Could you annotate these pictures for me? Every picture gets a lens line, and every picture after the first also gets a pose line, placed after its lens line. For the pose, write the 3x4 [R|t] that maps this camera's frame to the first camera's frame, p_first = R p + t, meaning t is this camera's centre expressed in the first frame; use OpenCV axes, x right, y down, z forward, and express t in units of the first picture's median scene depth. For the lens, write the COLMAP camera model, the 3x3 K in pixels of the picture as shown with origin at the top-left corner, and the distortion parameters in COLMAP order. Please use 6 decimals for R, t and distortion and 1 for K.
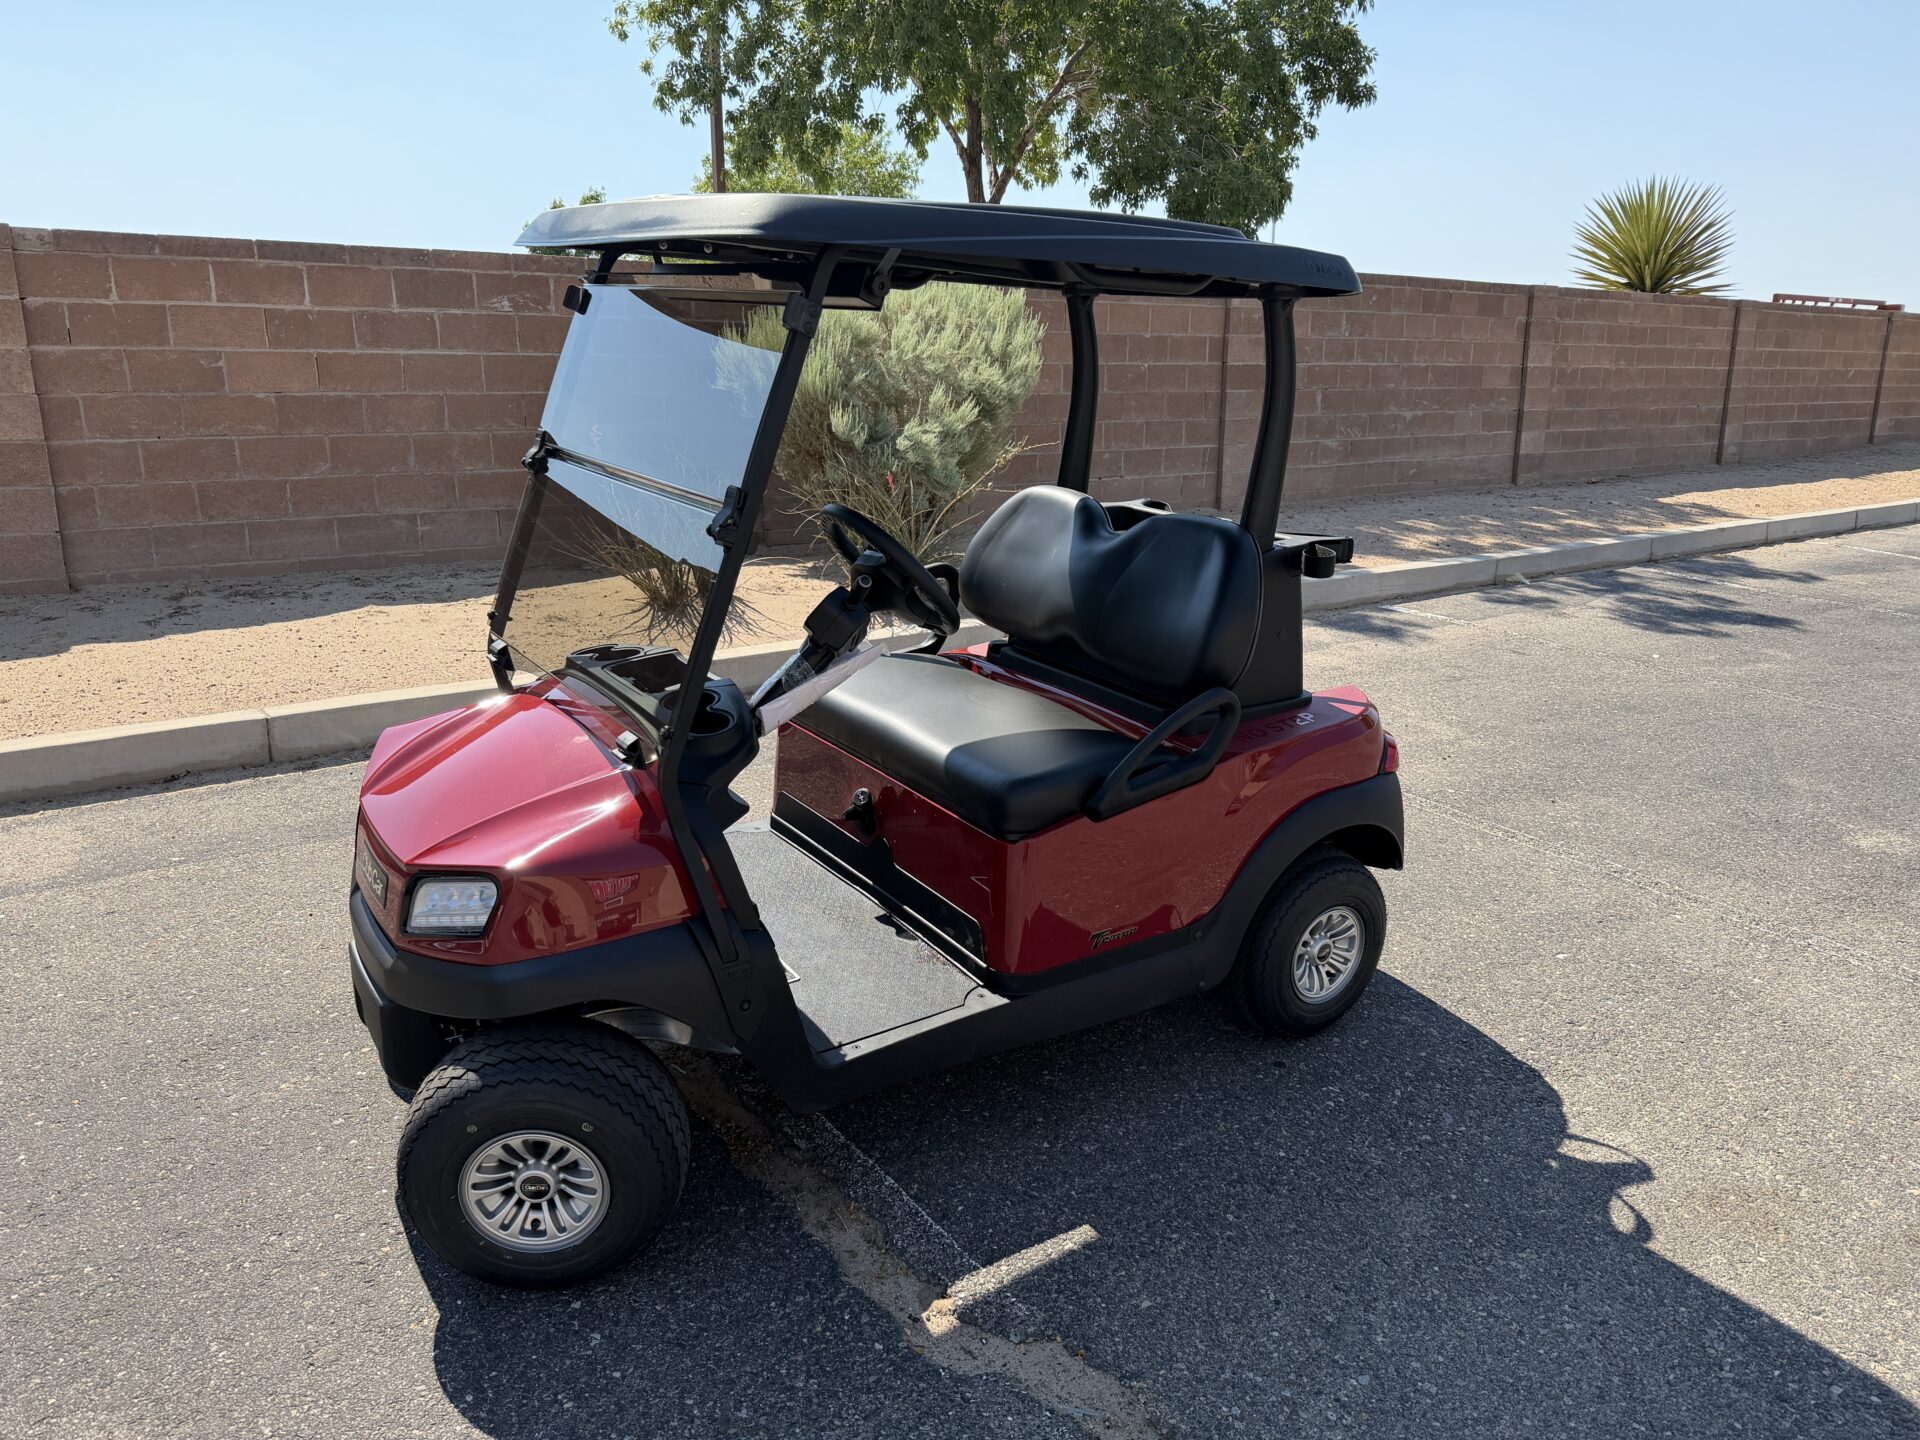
lens RADIAL K [[1361.1, 0, 949.8], [0, 1361.1, 707.1], [0, 0, 1]] dist [0.012119, -0.027029]
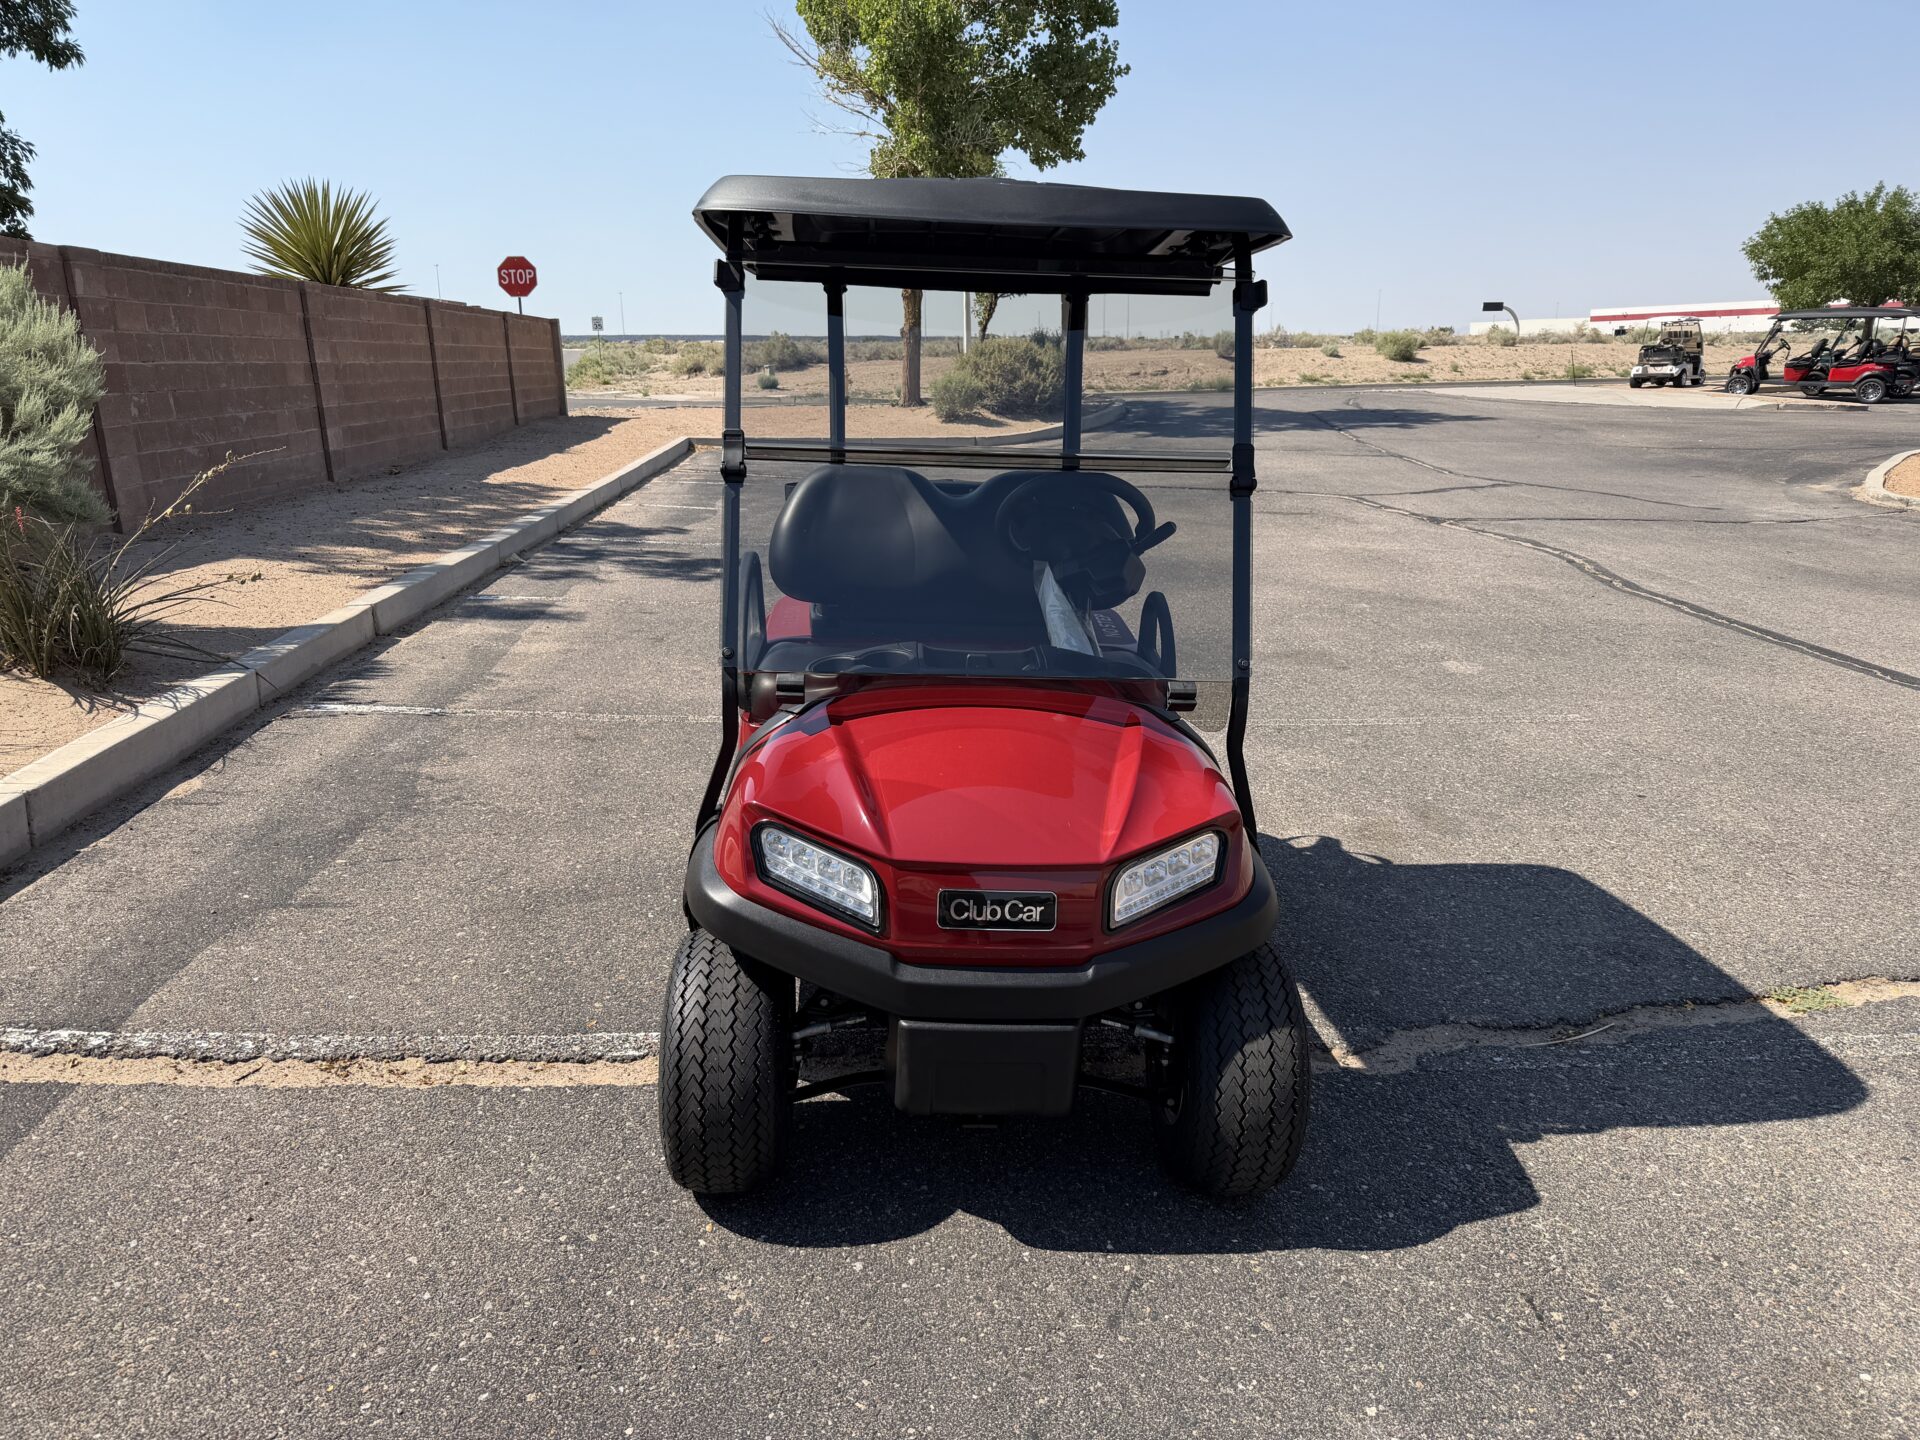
lens RADIAL K [[1361.1, 0, 941.8], [0, 1361.1, 729.5], [0, 0, 1]] dist [0.012119, -0.027029]
pose [[0.520492, -0.238443, 0.819898, -0.302192], [0.226553, 0.964367, 0.136635, -0.032685], [-0.823263, 0.114633, 0.555966, 0.136695]]
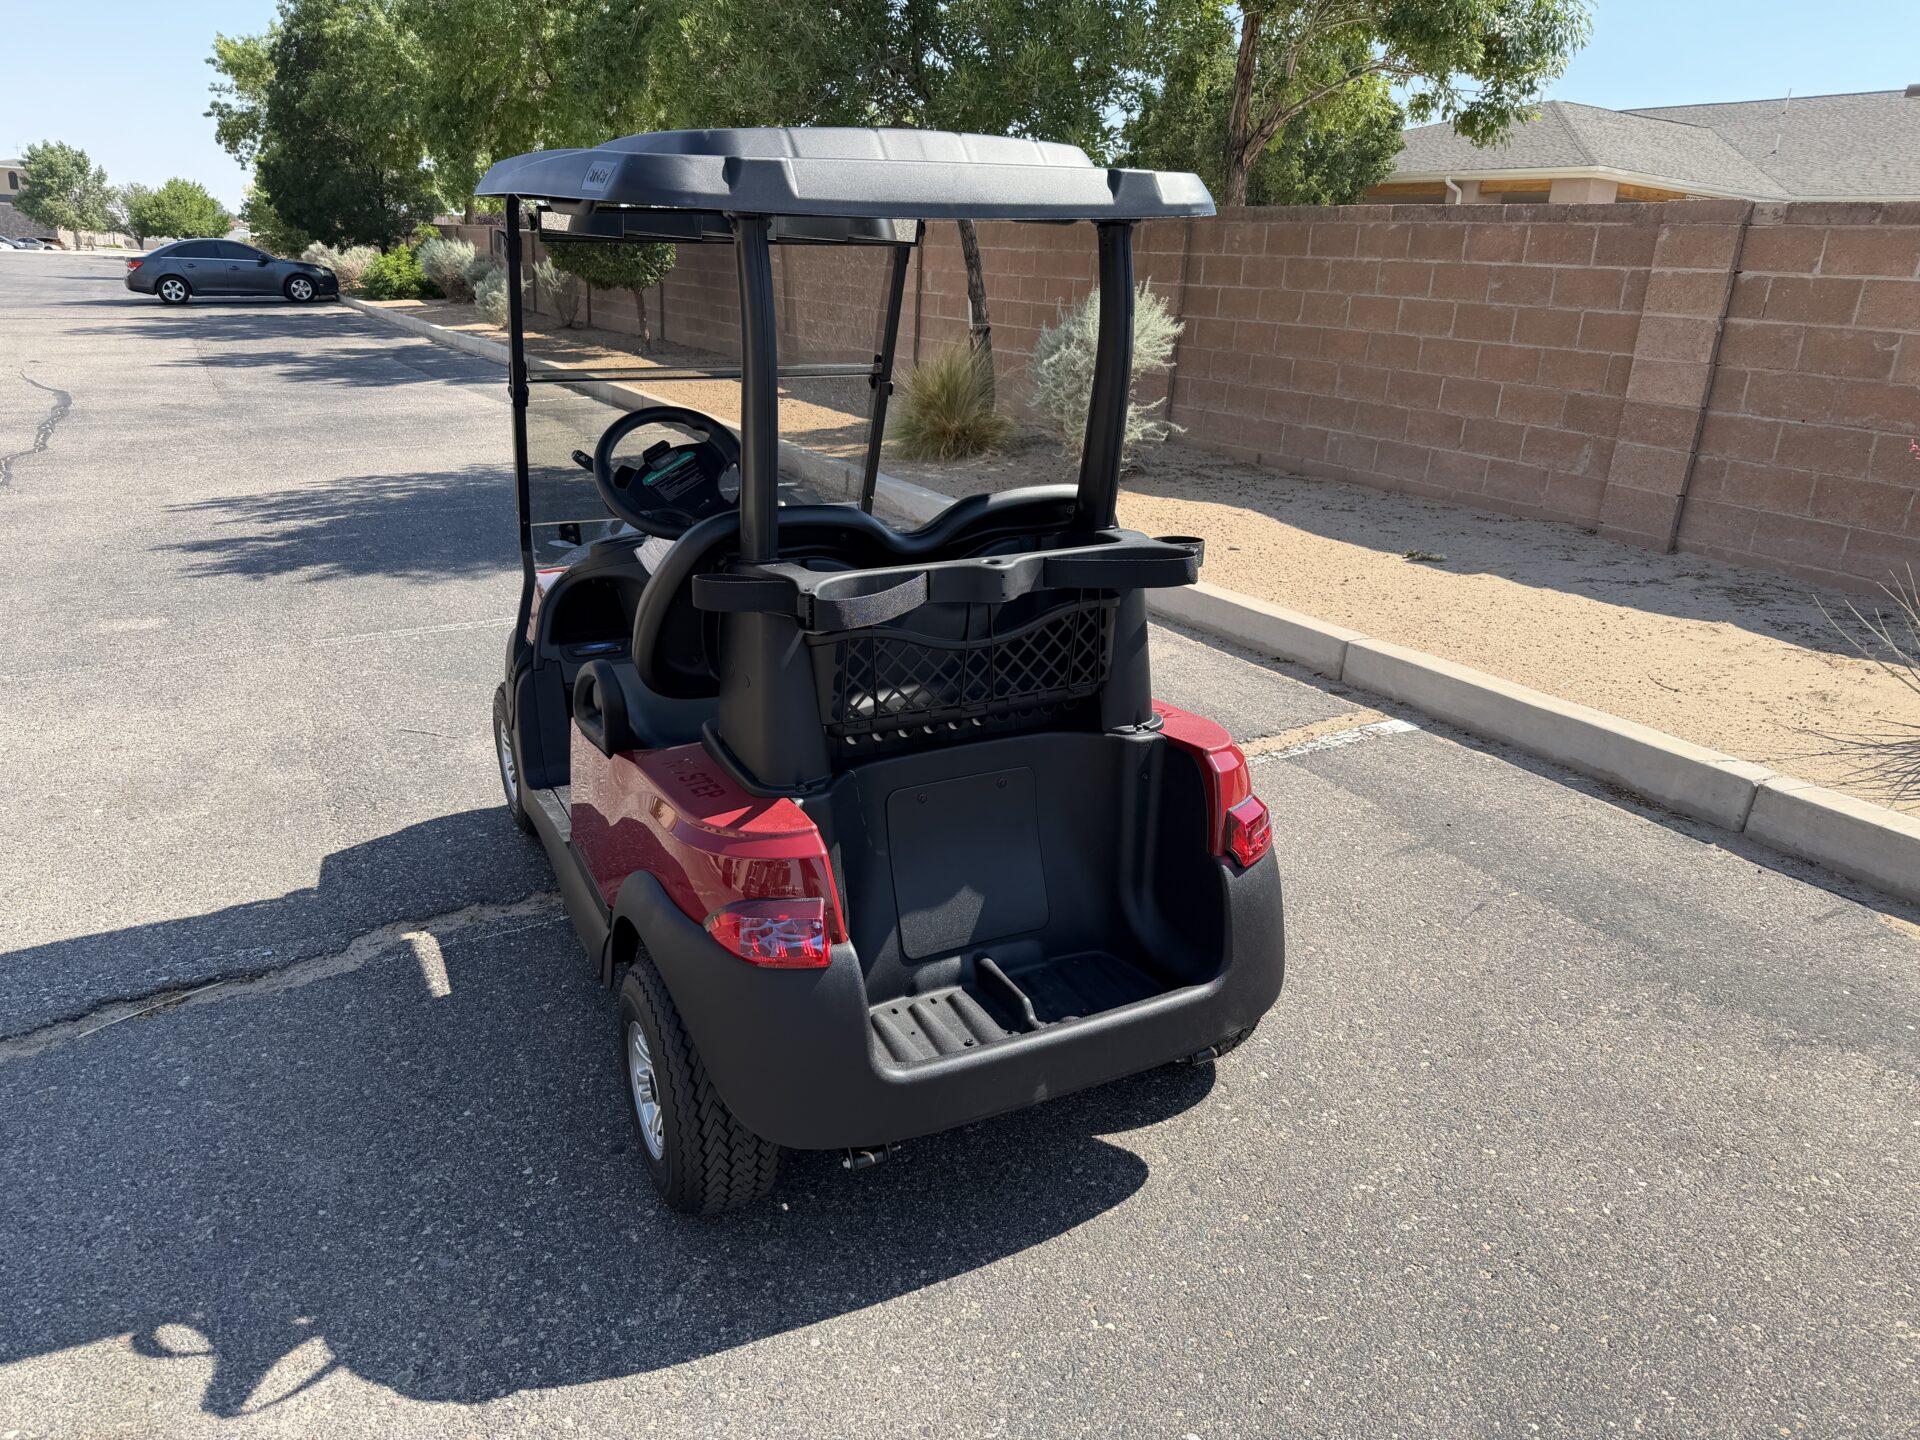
lens RADIAL K [[1361.1, 0, 969.0], [0, 1361.1, 708.9], [0, 0, 1]] dist [0.012119, -0.027029]
pose [[-0.114578, 0.292811, -0.949281, 0.306789], [-0.295922, 0.902133, 0.313985, -0.100655], [0.948316, 0.316888, -0.016715, 0.373489]]
